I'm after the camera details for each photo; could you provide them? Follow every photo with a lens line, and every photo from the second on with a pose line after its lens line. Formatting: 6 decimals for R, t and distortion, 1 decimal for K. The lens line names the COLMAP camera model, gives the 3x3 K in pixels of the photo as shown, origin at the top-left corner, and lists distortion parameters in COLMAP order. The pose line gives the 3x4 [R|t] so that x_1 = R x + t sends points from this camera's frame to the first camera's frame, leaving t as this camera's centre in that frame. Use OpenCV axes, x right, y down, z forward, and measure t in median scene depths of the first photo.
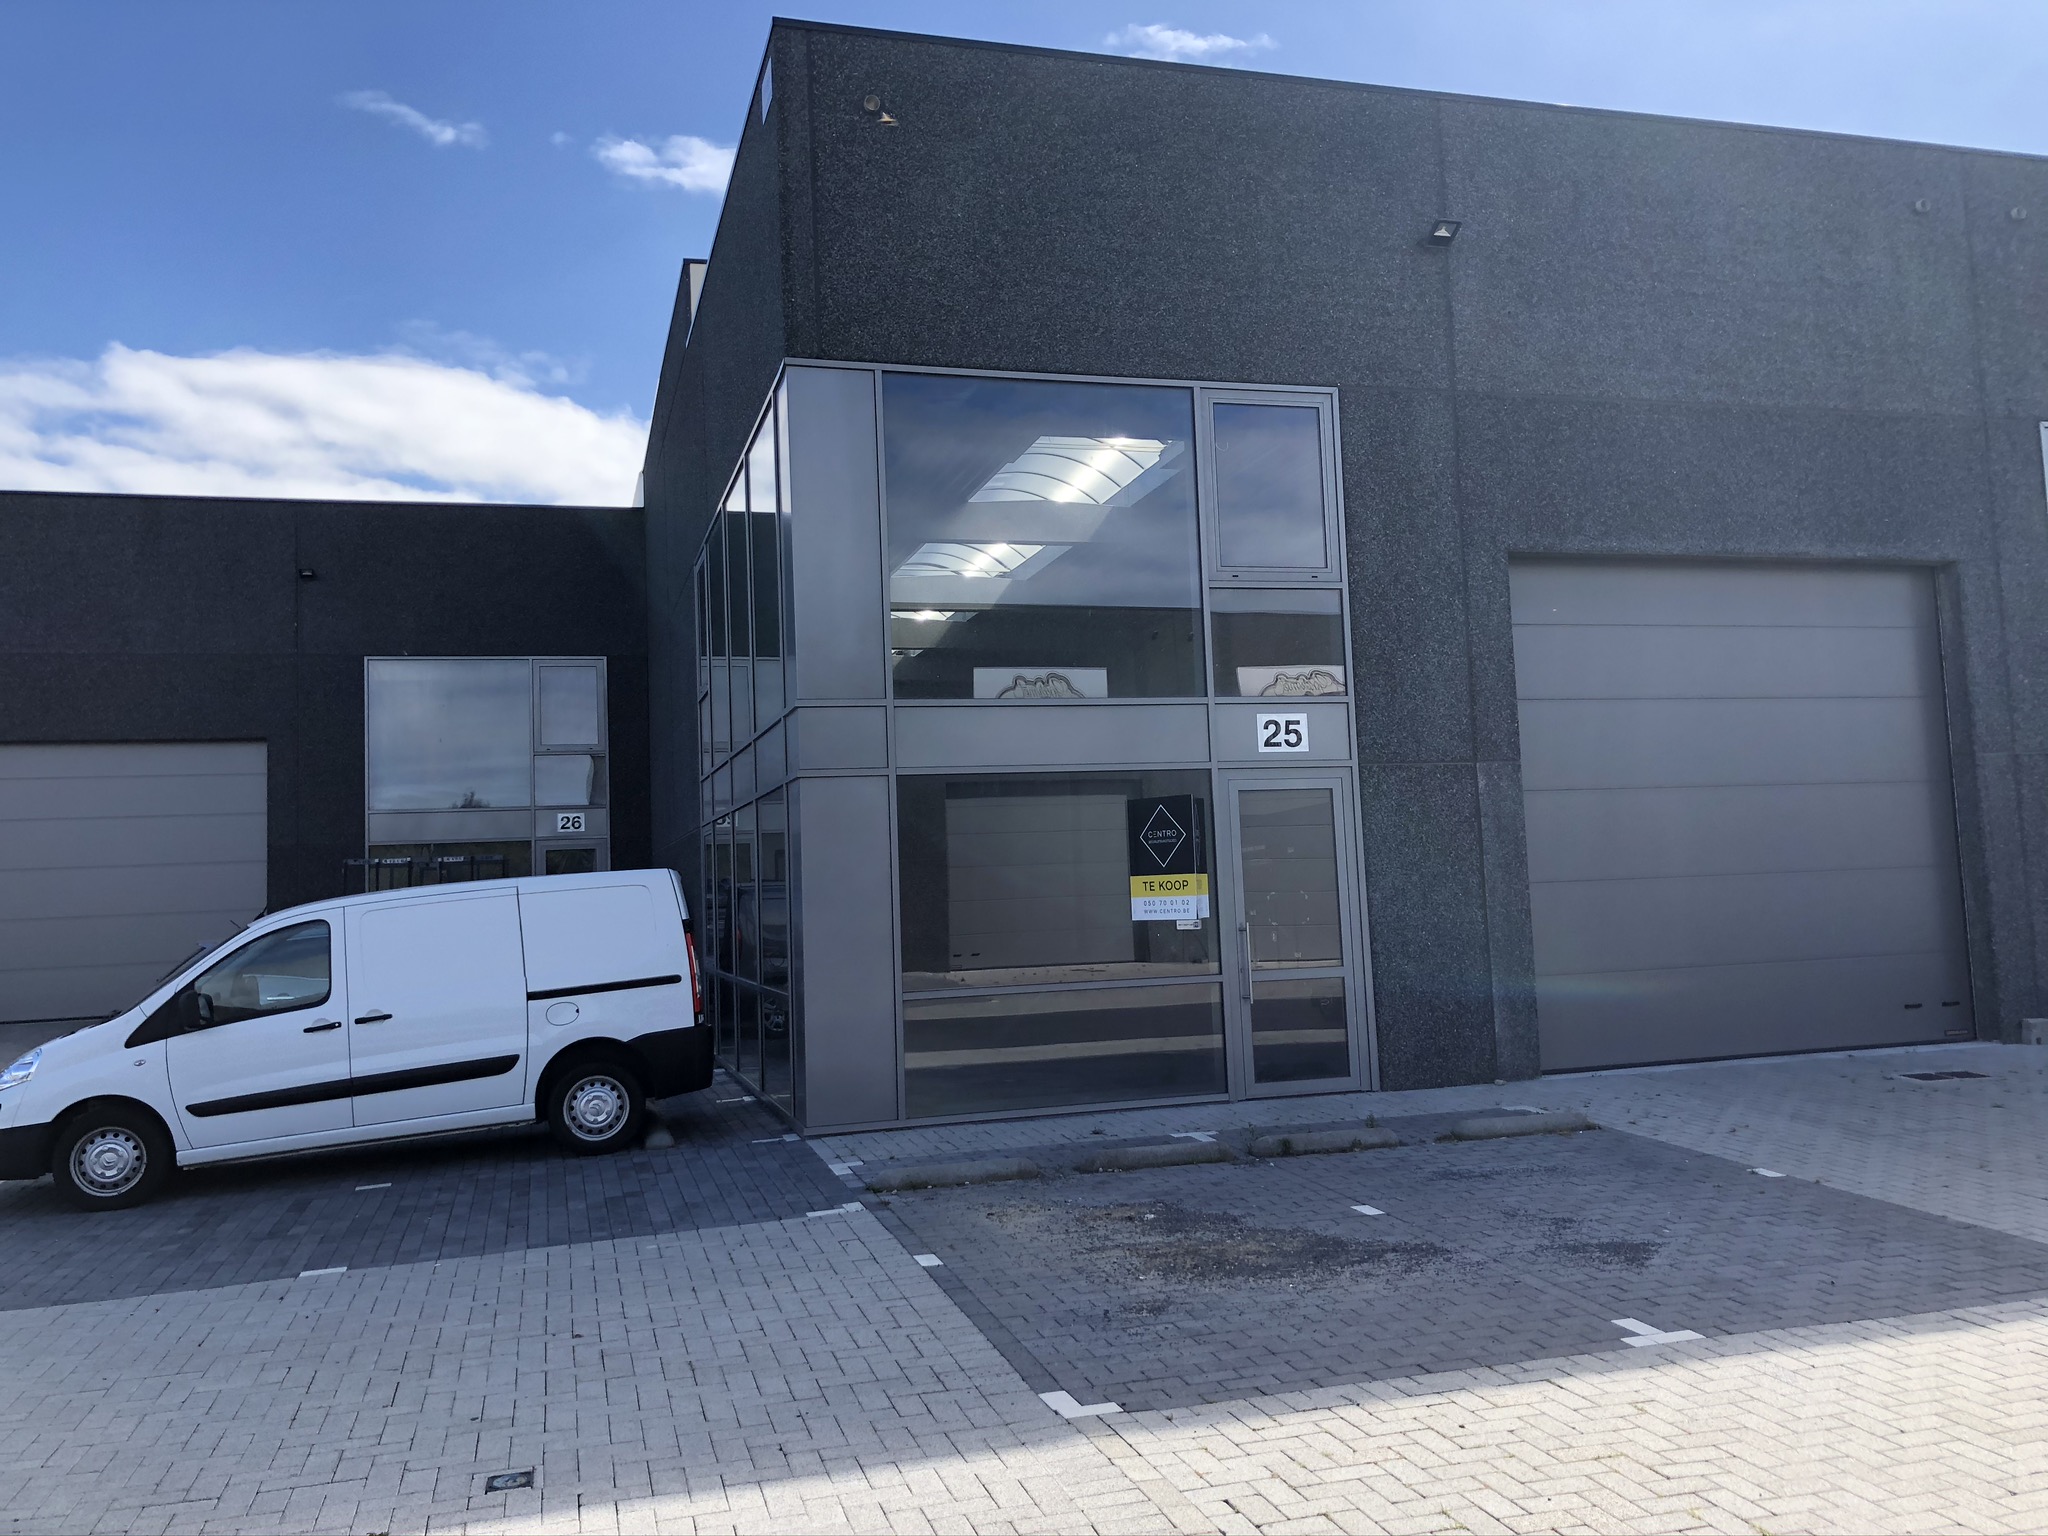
lens RADIAL K [[1556.4, 0, 1024.0], [0, 1556.4, 768.0], [0, 0, 1]] dist [0.083557, -0.102264]
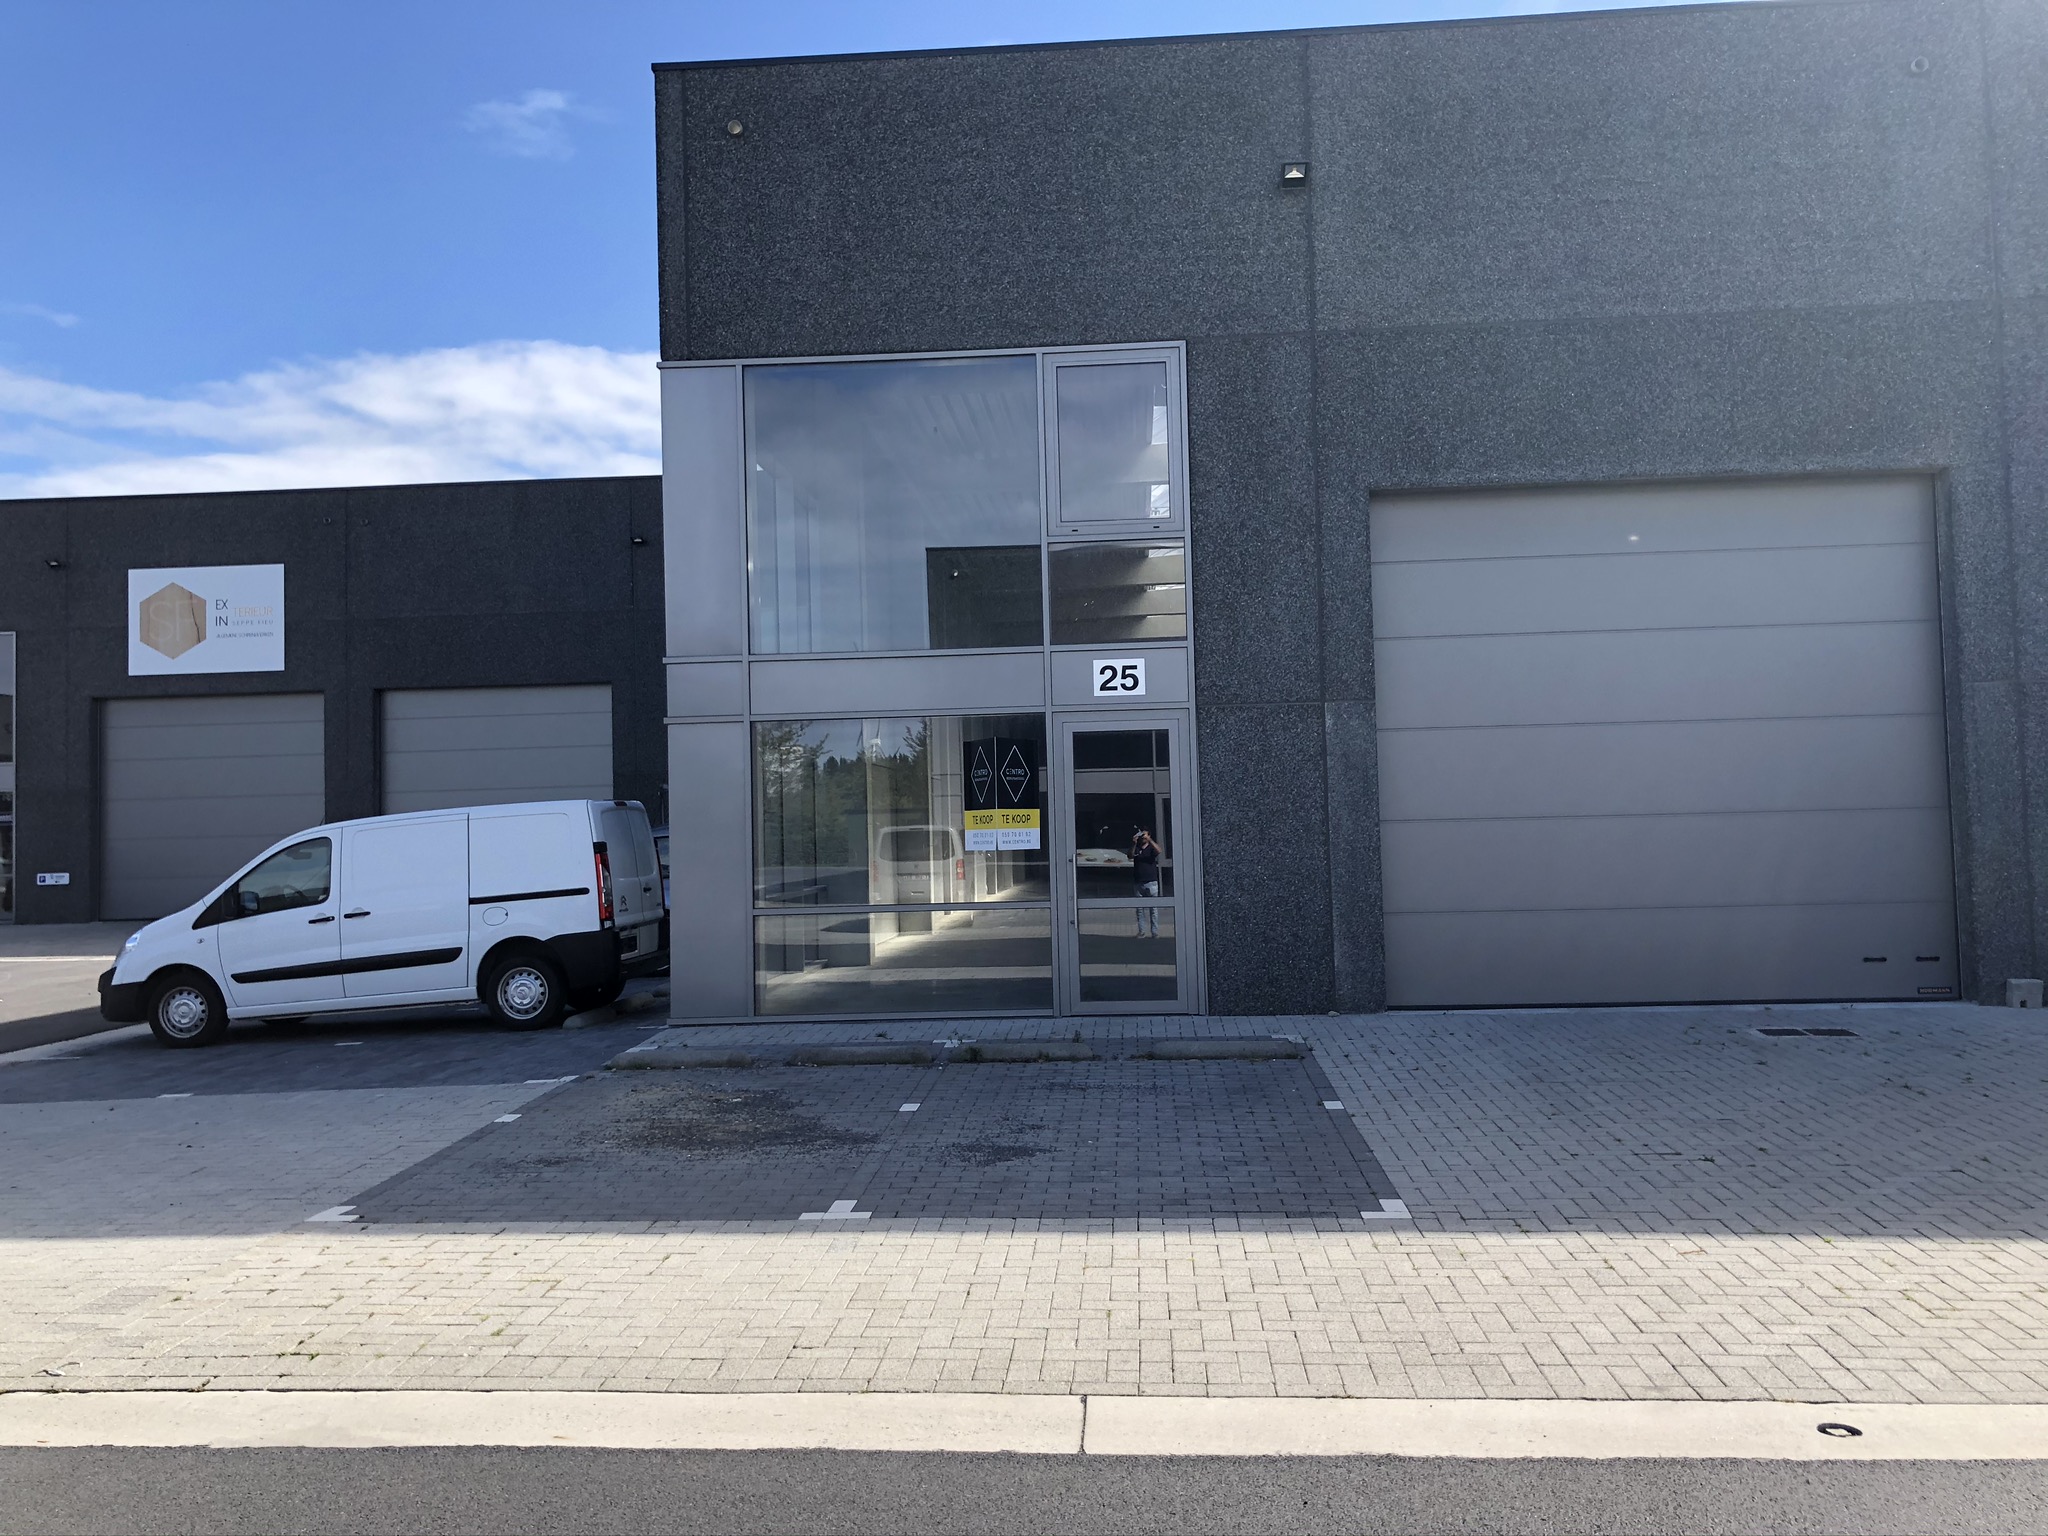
lens RADIAL K [[1556.4, 0, 1024.0], [0, 1556.4, 768.0], [0, 0, 1]] dist [0.083557, -0.102264]
pose [[0.945250, 0.002848, -0.326334, 0.440903], [0.012965, 0.998845, 0.046269, -0.010373], [0.326089, -0.047967, 0.944121, -0.023534]]
